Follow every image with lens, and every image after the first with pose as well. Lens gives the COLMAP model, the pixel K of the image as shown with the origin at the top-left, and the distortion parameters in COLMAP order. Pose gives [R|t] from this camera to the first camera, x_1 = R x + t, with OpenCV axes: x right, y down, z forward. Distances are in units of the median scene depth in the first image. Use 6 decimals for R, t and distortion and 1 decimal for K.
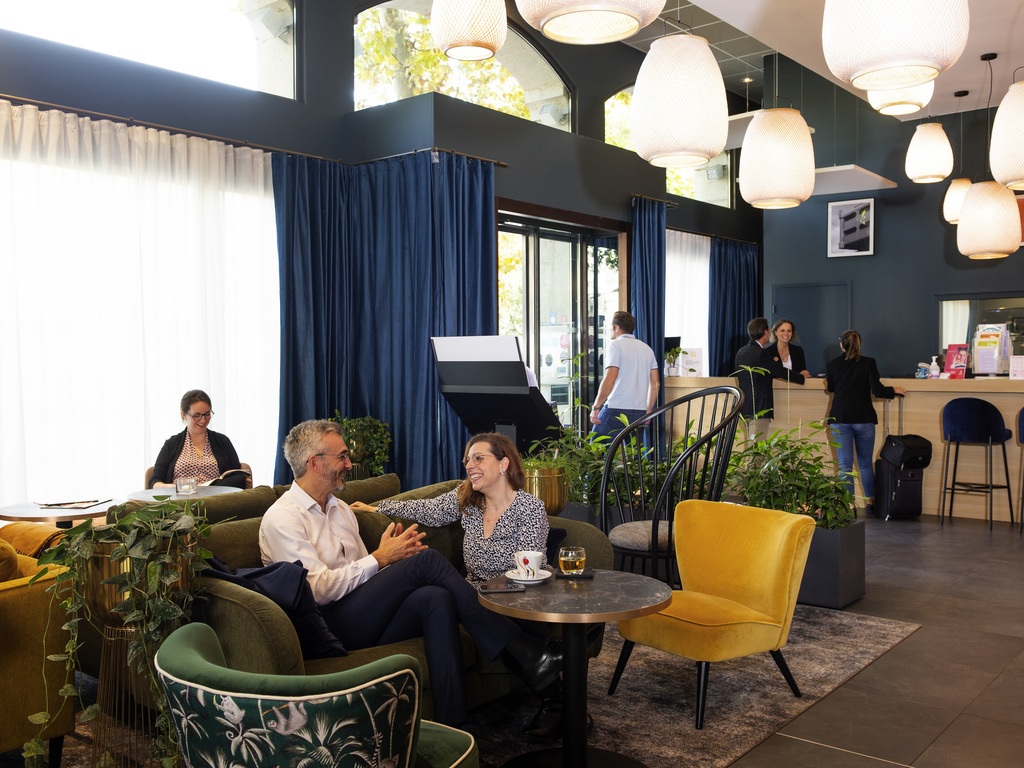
lens RADIAL K [[967.3, 0, 512.0], [0, 967.3, 384.0], [0, 0, 1]] dist [-0.014666, 0.002753]
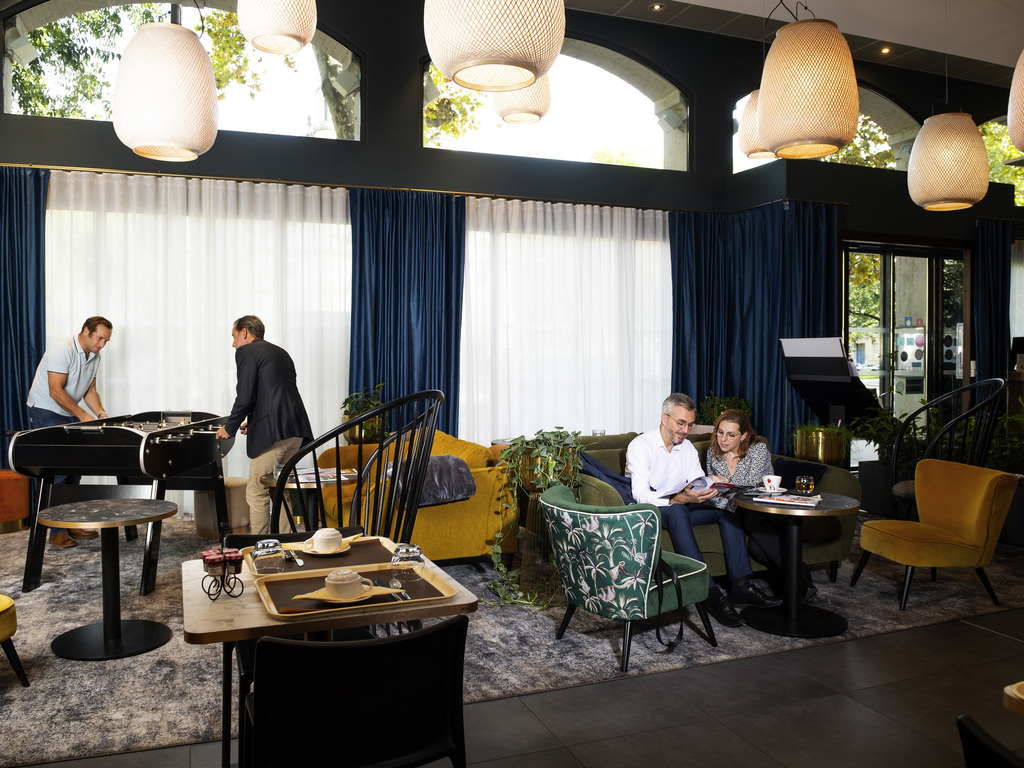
lens RADIAL K [[826.1, 0, 512.0], [0, 826.1, 384.0], [0, 0, 1]] dist [-0.000742, -0.000666]
pose [[0.879349, 0.022662, -0.475639, 0.138877], [-0.017221, 0.999727, 0.015795, 0.003140], [0.475867, -0.005698, 0.879499, -0.200437]]
